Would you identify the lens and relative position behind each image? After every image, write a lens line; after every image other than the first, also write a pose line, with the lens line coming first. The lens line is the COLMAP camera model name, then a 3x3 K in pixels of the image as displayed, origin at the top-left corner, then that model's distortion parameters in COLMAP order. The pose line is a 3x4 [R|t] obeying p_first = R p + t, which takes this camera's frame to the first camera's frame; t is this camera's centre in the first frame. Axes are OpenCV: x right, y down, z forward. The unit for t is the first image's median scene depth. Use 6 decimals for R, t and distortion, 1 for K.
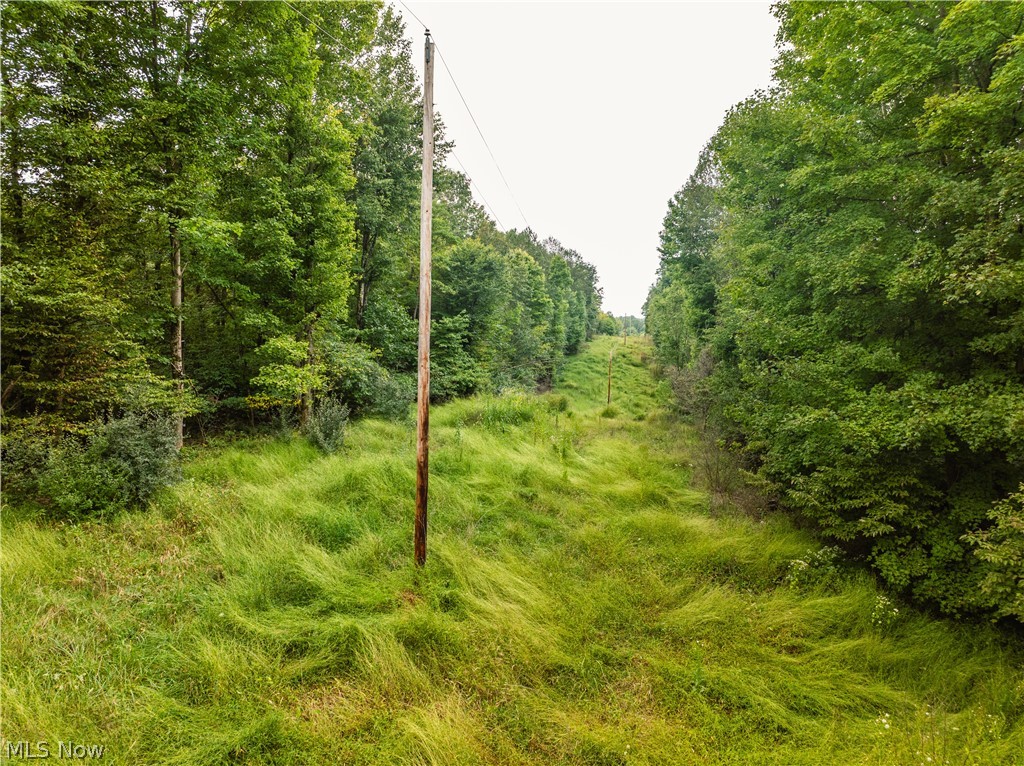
lens RADIAL K [[722.5, 0, 516.6], [0, 722.5, 381.9], [0, 0, 1]] dist [-0.064381, 0.034856]
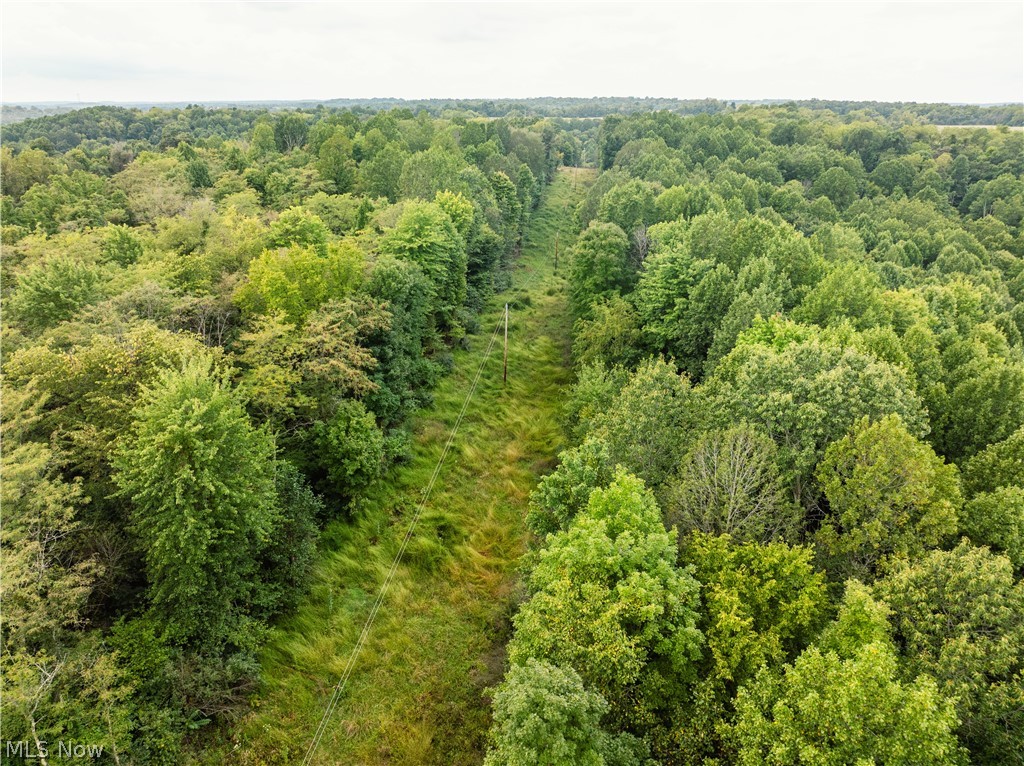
lens RADIAL K [[722.5, 0, 516.6], [0, 722.5, 381.9], [0, 0, 1]] dist [-0.064381, 0.034856]
pose [[0.998755, -0.018031, 0.046507, -0.196037], [0.003591, 0.955945, 0.293525, -0.948853], [-0.049751, -0.292993, 0.954819, -2.988417]]
